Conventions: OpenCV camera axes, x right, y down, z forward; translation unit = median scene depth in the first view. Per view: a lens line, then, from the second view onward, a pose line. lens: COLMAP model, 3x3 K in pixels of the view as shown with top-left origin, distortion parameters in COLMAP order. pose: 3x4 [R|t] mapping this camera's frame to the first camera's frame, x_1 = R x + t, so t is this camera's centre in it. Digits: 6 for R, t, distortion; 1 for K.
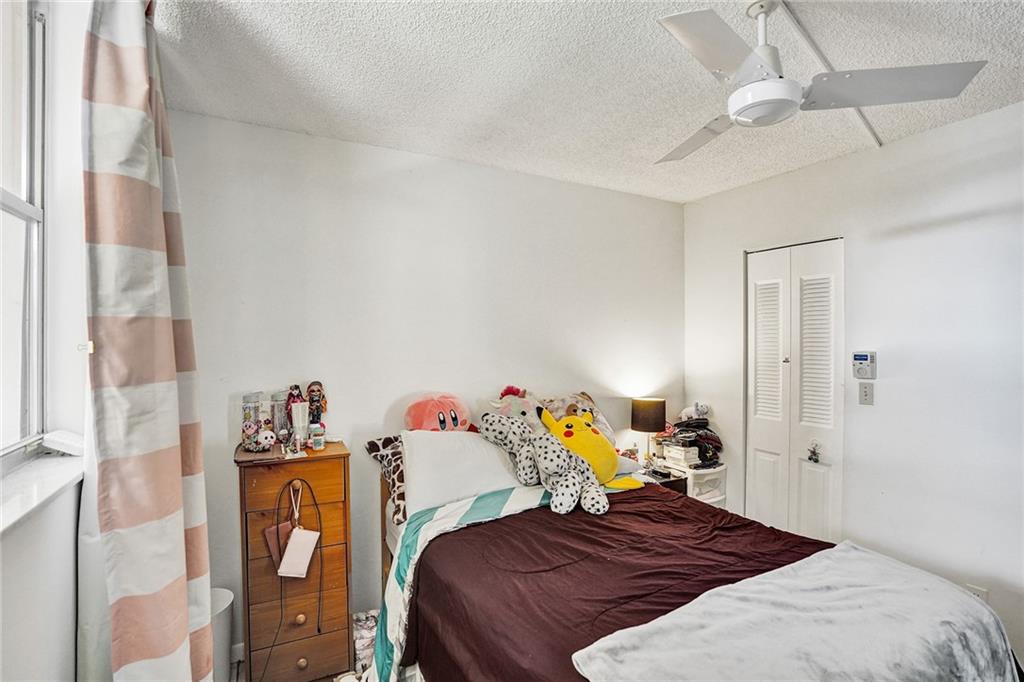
lens RADIAL K [[491.0, 0, 514.2], [0, 491.0, 338.7], [0, 0, 1]] dist [-0.066996, 0.024971]
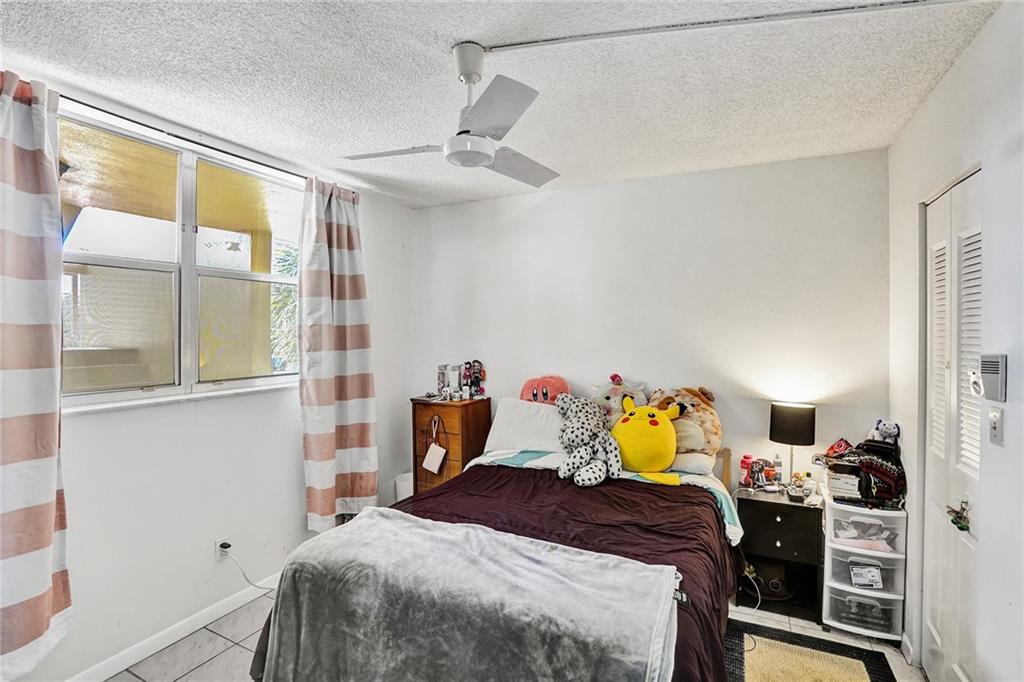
lens RADIAL K [[491.0, 0, 506.2], [0, 491.0, 340.5], [0, 0, 1]] dist [-0.066996, 0.024971]
pose [[0.561919, 0.012683, -0.827095, 1.009716], [0.003125, 0.999843, 0.017455, -0.001764], [0.827186, -0.012393, 0.561791, 0.211226]]
